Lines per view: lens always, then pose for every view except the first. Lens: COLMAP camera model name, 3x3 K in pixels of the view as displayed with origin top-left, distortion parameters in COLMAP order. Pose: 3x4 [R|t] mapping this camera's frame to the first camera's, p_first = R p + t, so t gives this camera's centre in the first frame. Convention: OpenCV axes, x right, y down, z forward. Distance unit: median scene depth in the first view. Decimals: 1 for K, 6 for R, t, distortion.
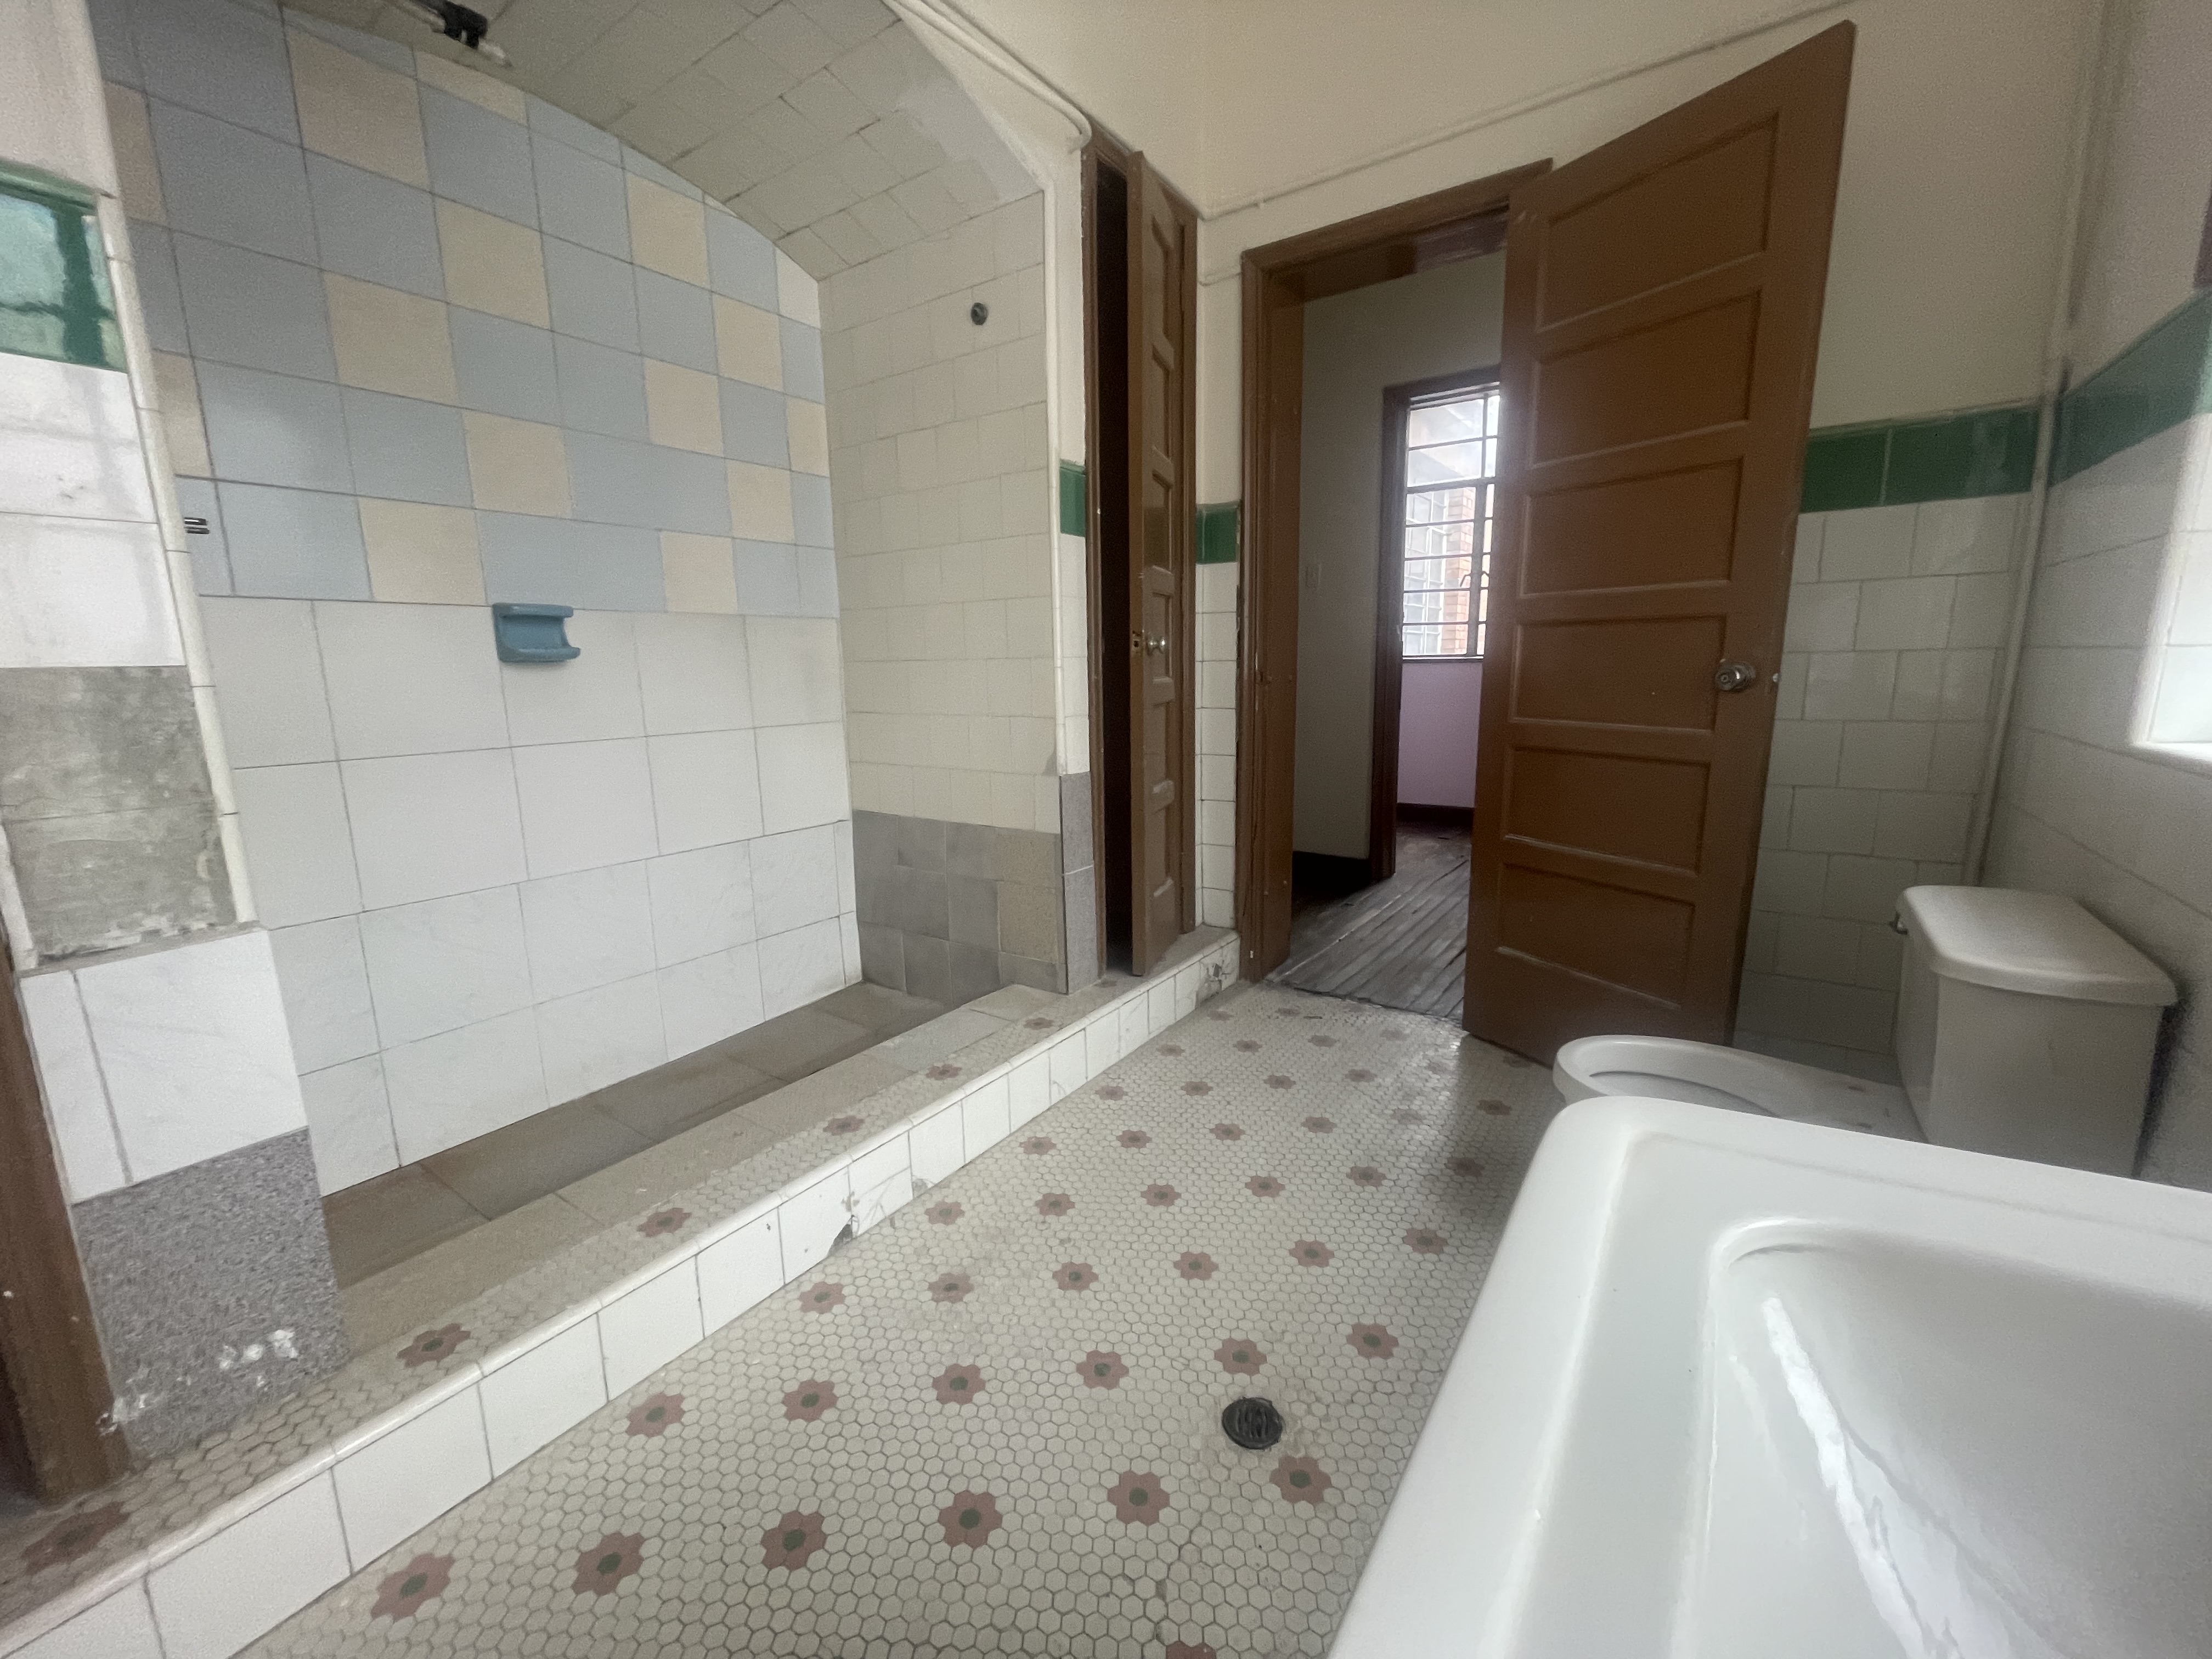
lens RADIAL K [[887.0, 0, 1103.6], [0, 887.0, 822.2], [0, 0, 1]] dist [0.002436, -0.000151]
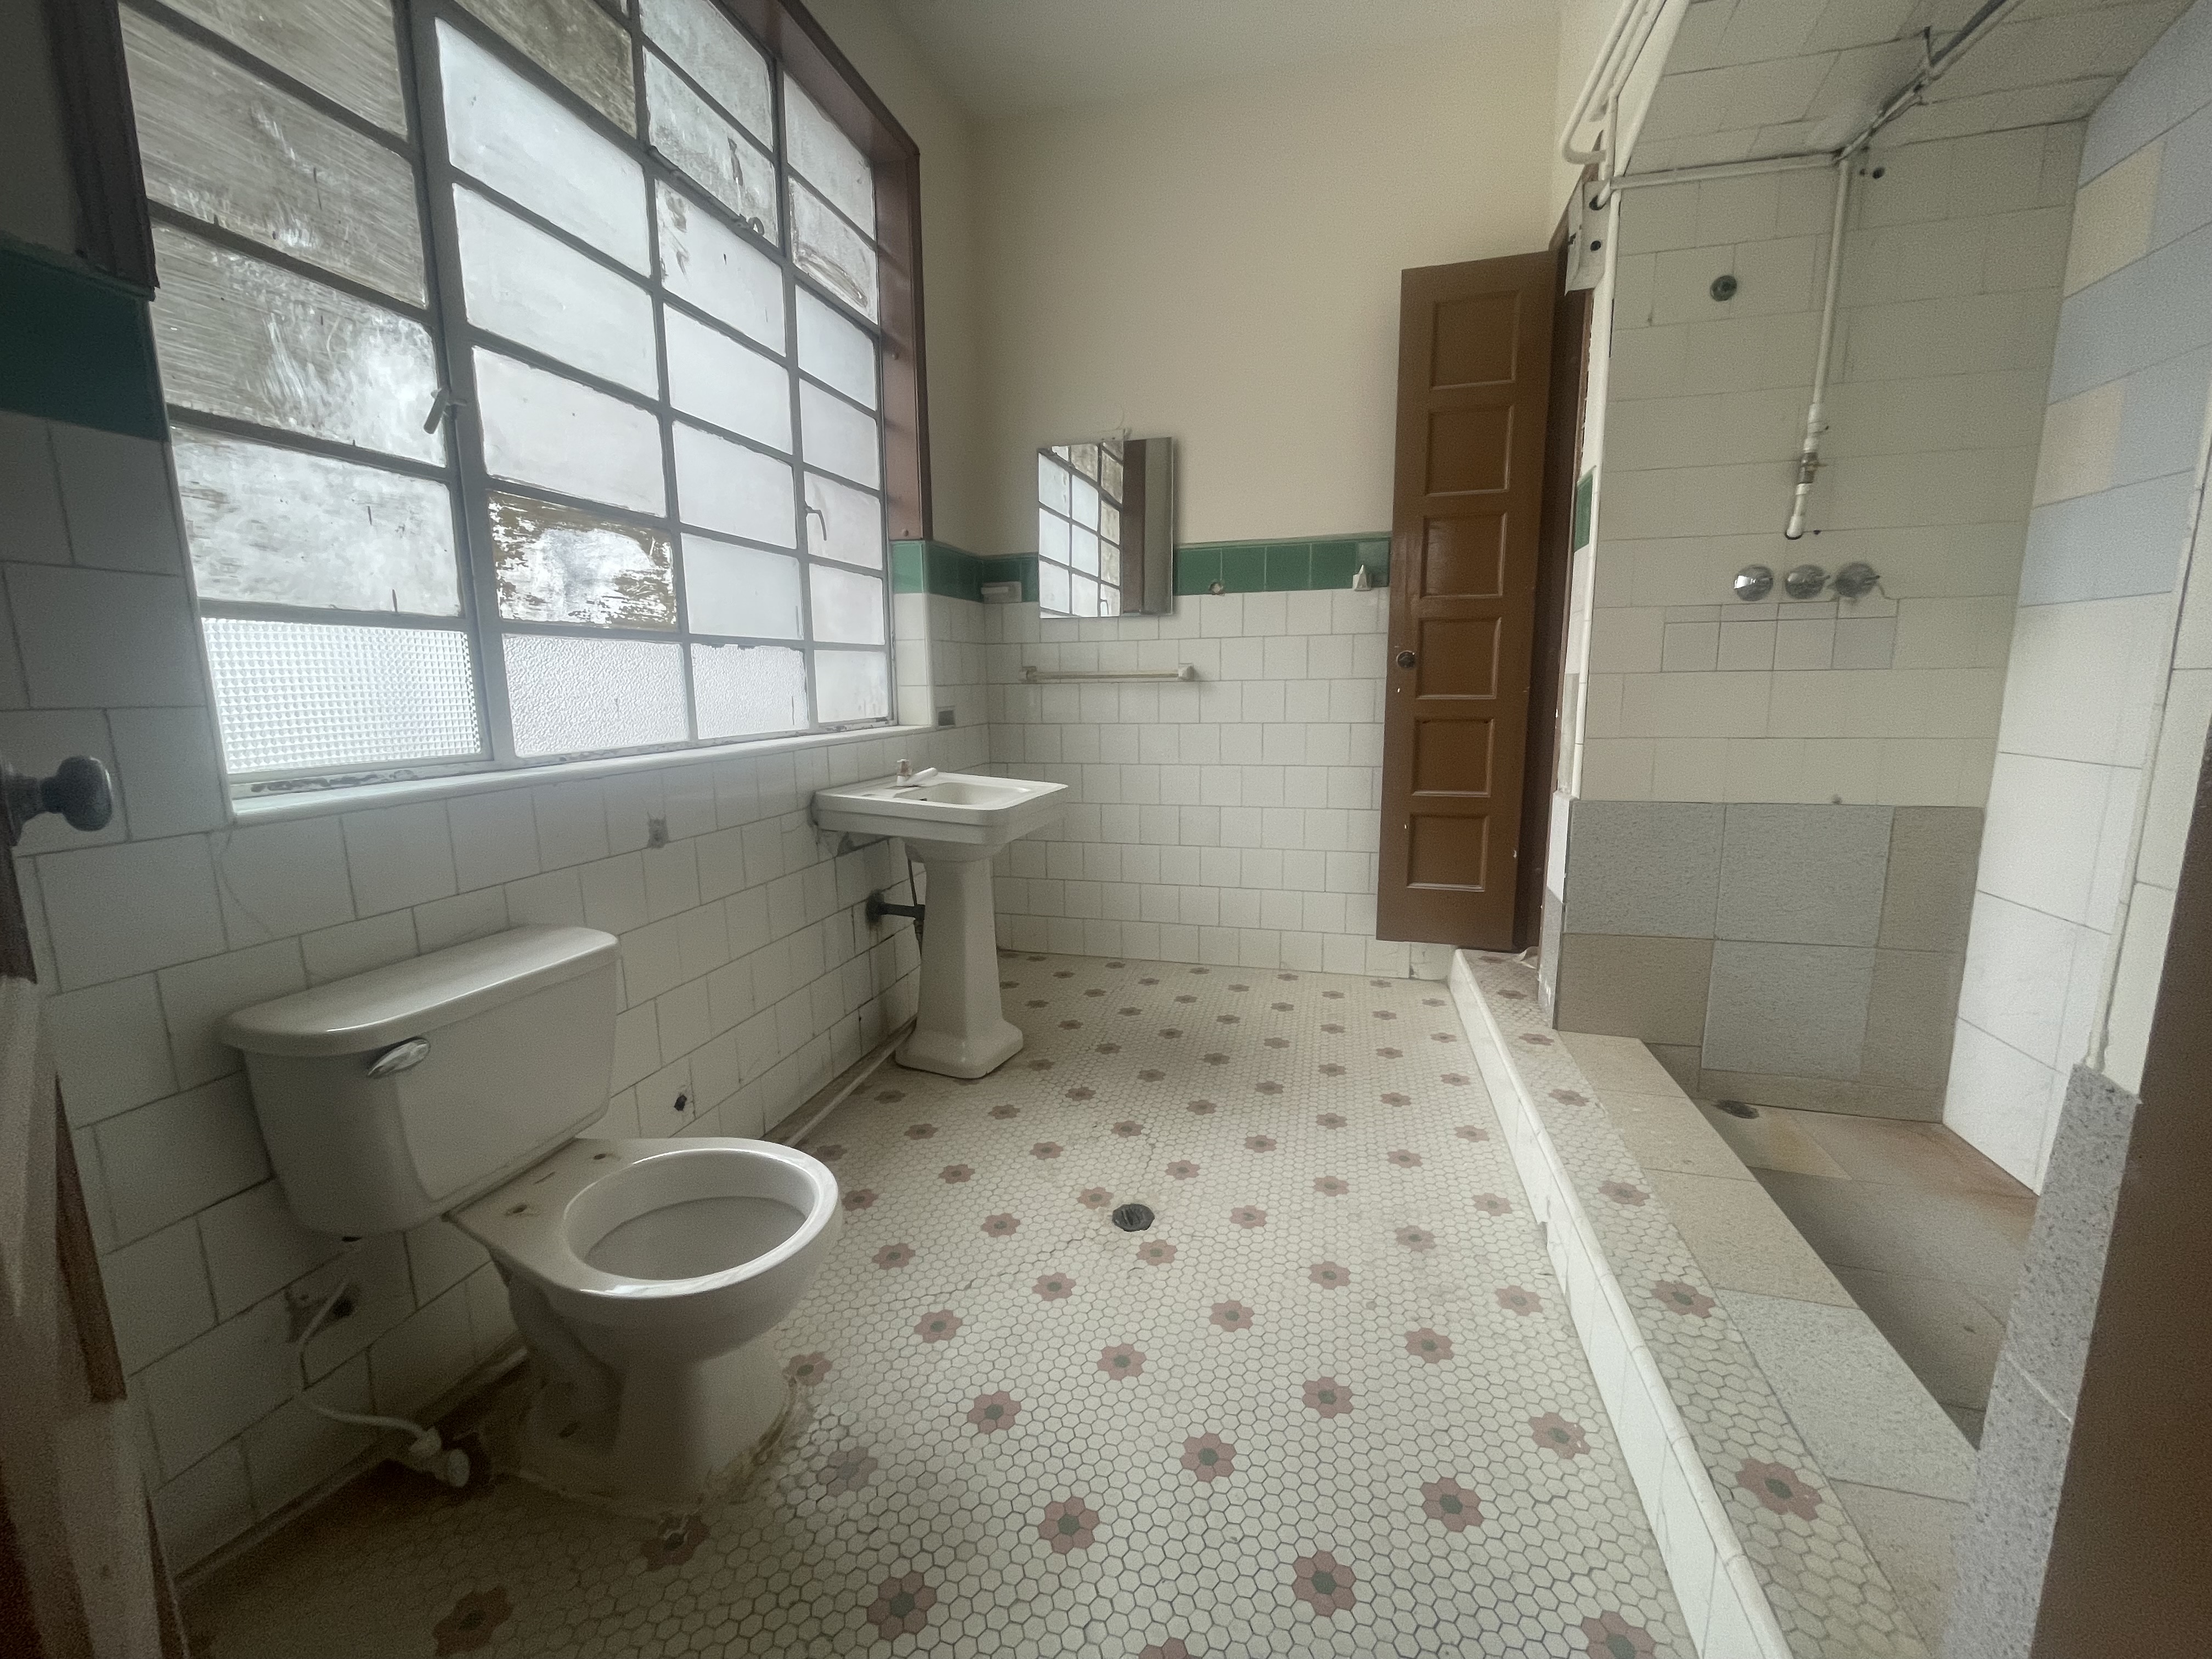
lens RADIAL K [[887.0, 0, 1103.8], [0, 887.0, 825.8], [0, 0, 1]] dist [0.002436, -0.000151]
pose [[-0.936512, 0.086759, -0.339732, 0.582407], [-0.033330, 0.942491, 0.332566, -0.355474], [0.349047, 0.322776, -0.879762, 1.844992]]
